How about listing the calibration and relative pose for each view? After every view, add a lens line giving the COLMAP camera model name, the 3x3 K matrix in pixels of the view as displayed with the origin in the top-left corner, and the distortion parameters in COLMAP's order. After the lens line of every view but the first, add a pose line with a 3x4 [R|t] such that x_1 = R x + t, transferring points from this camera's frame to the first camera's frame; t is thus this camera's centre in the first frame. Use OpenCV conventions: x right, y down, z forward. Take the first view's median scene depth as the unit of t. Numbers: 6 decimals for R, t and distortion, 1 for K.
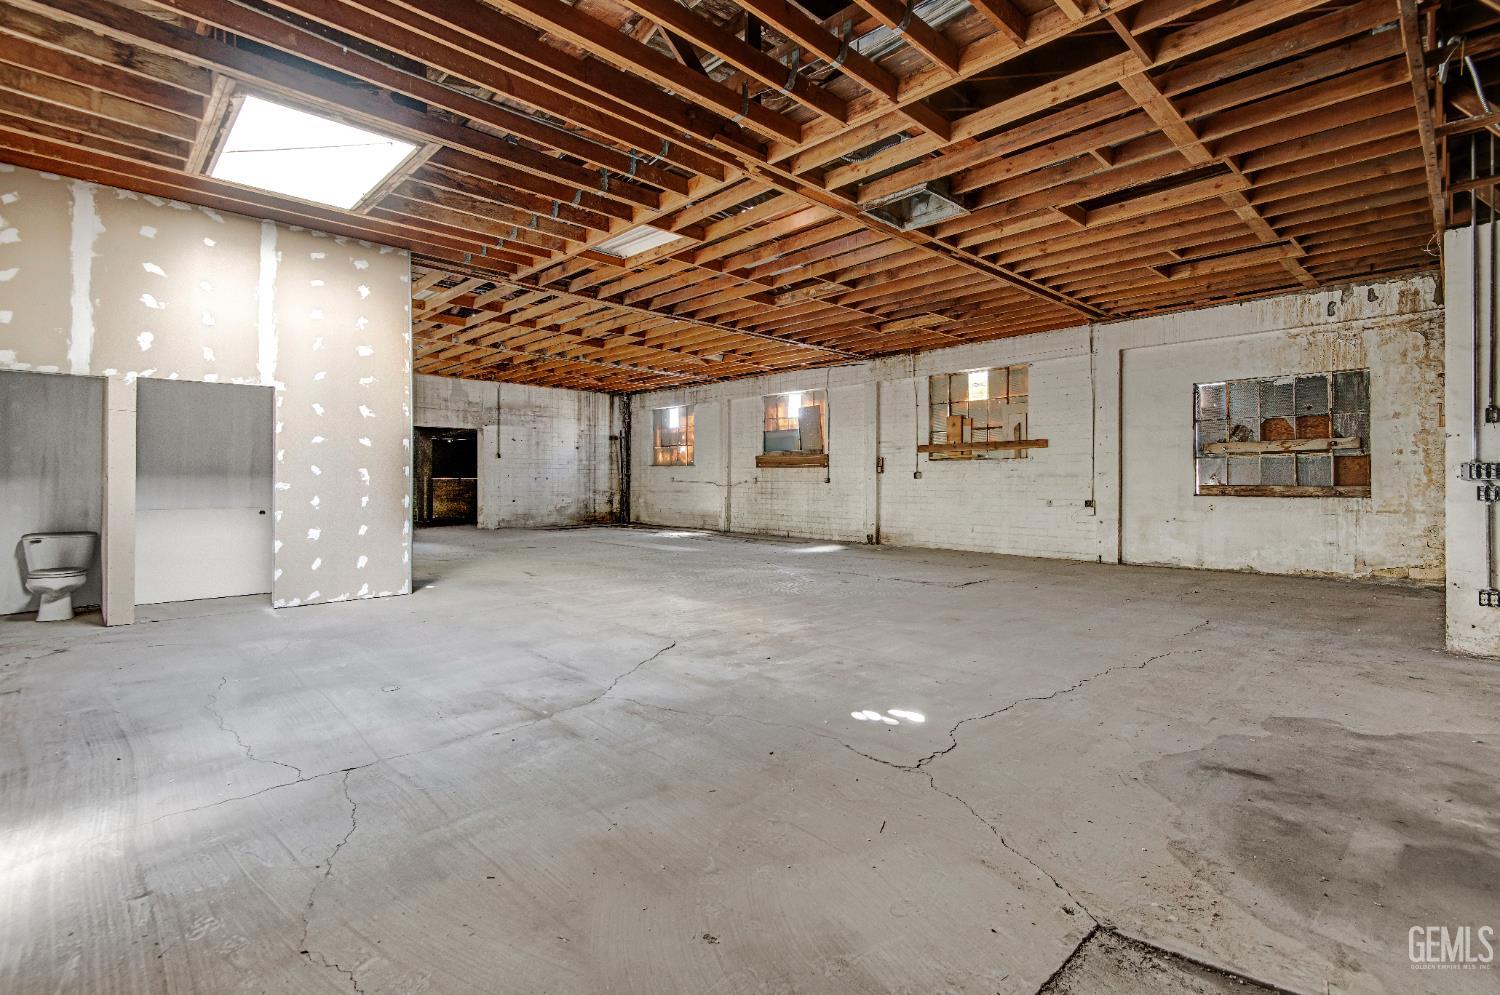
lens RADIAL K [[693.0, 0, 755.7], [0, 693.0, 485.8], [0, 0, 1]] dist [0.036373, -0.003204]
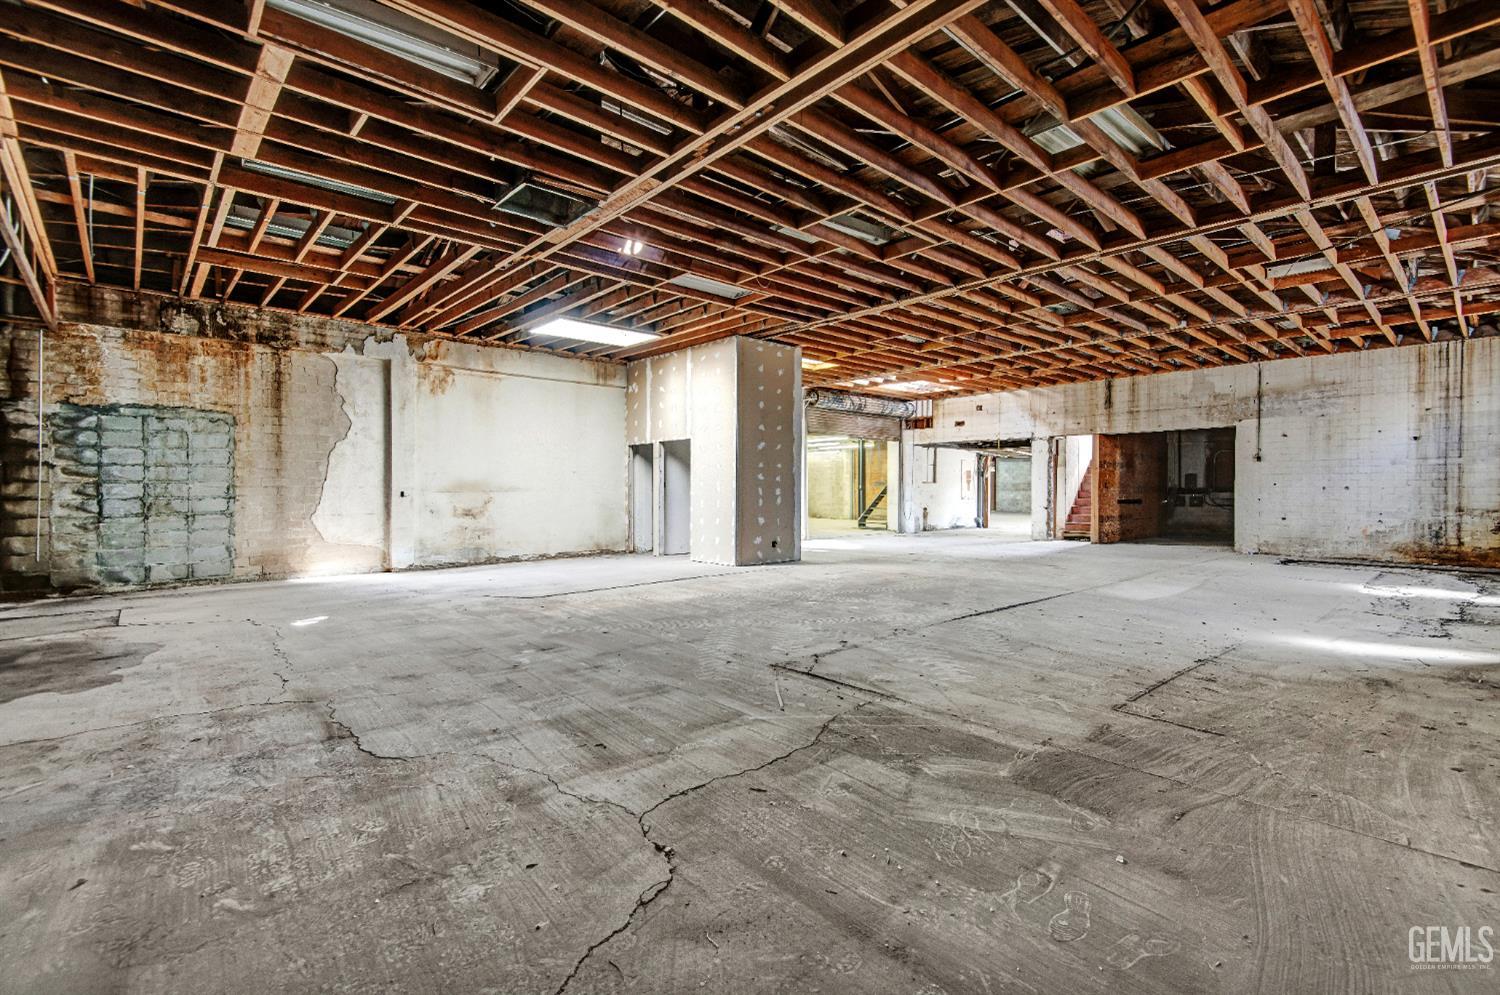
lens RADIAL K [[693.0, 0, 758.5], [0, 693.0, 494.8], [0, 0, 1]] dist [0.036373, -0.003204]
pose [[-0.034836, 0.011250, -0.999330, 0.341588], [-0.009569, 0.999887, 0.011590, -0.005494], [0.999347, 0.009966, -0.034724, 0.387542]]
